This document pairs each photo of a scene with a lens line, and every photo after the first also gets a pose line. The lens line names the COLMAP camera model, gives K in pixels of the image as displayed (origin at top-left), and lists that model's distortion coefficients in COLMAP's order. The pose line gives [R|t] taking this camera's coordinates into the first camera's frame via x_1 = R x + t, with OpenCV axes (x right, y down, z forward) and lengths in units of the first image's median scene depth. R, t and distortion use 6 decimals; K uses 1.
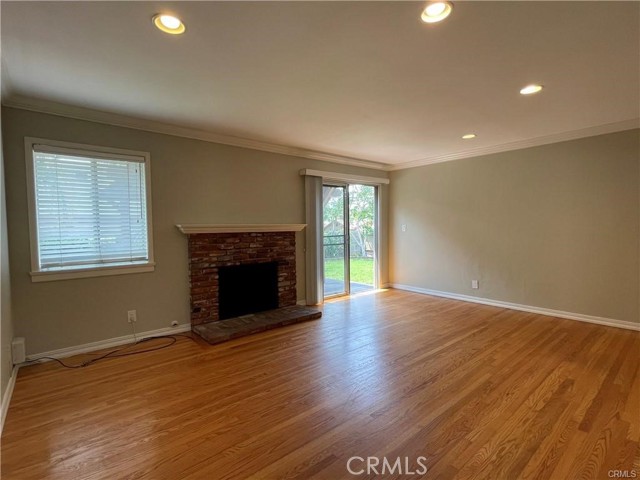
lens RADIAL K [[304.9, 0, 321.7], [0, 304.9, 236.3], [0, 0, 1]] dist [0.000944, 0.001266]
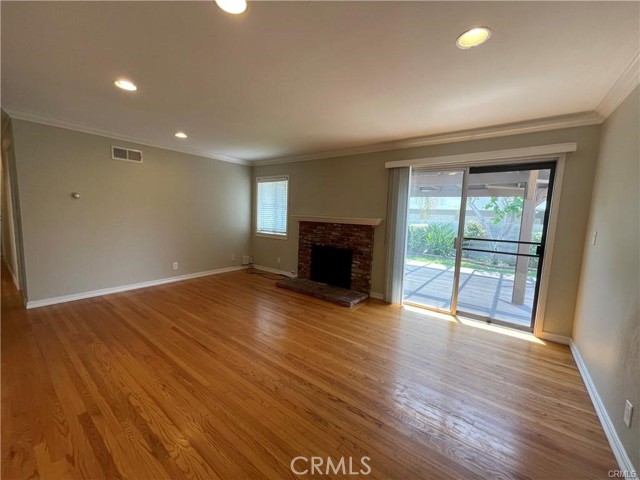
lens RADIAL K [[256.8, 0, 322.8], [0, 256.8, 241.4], [0, 0, 1]] dist [-0.004008, -0.000483]
pose [[0.233650, 0.124753, -0.964284, 0.846093], [-0.071586, 0.991250, 0.110896, -0.054332], [0.969682, 0.043118, 0.240536, 0.725910]]
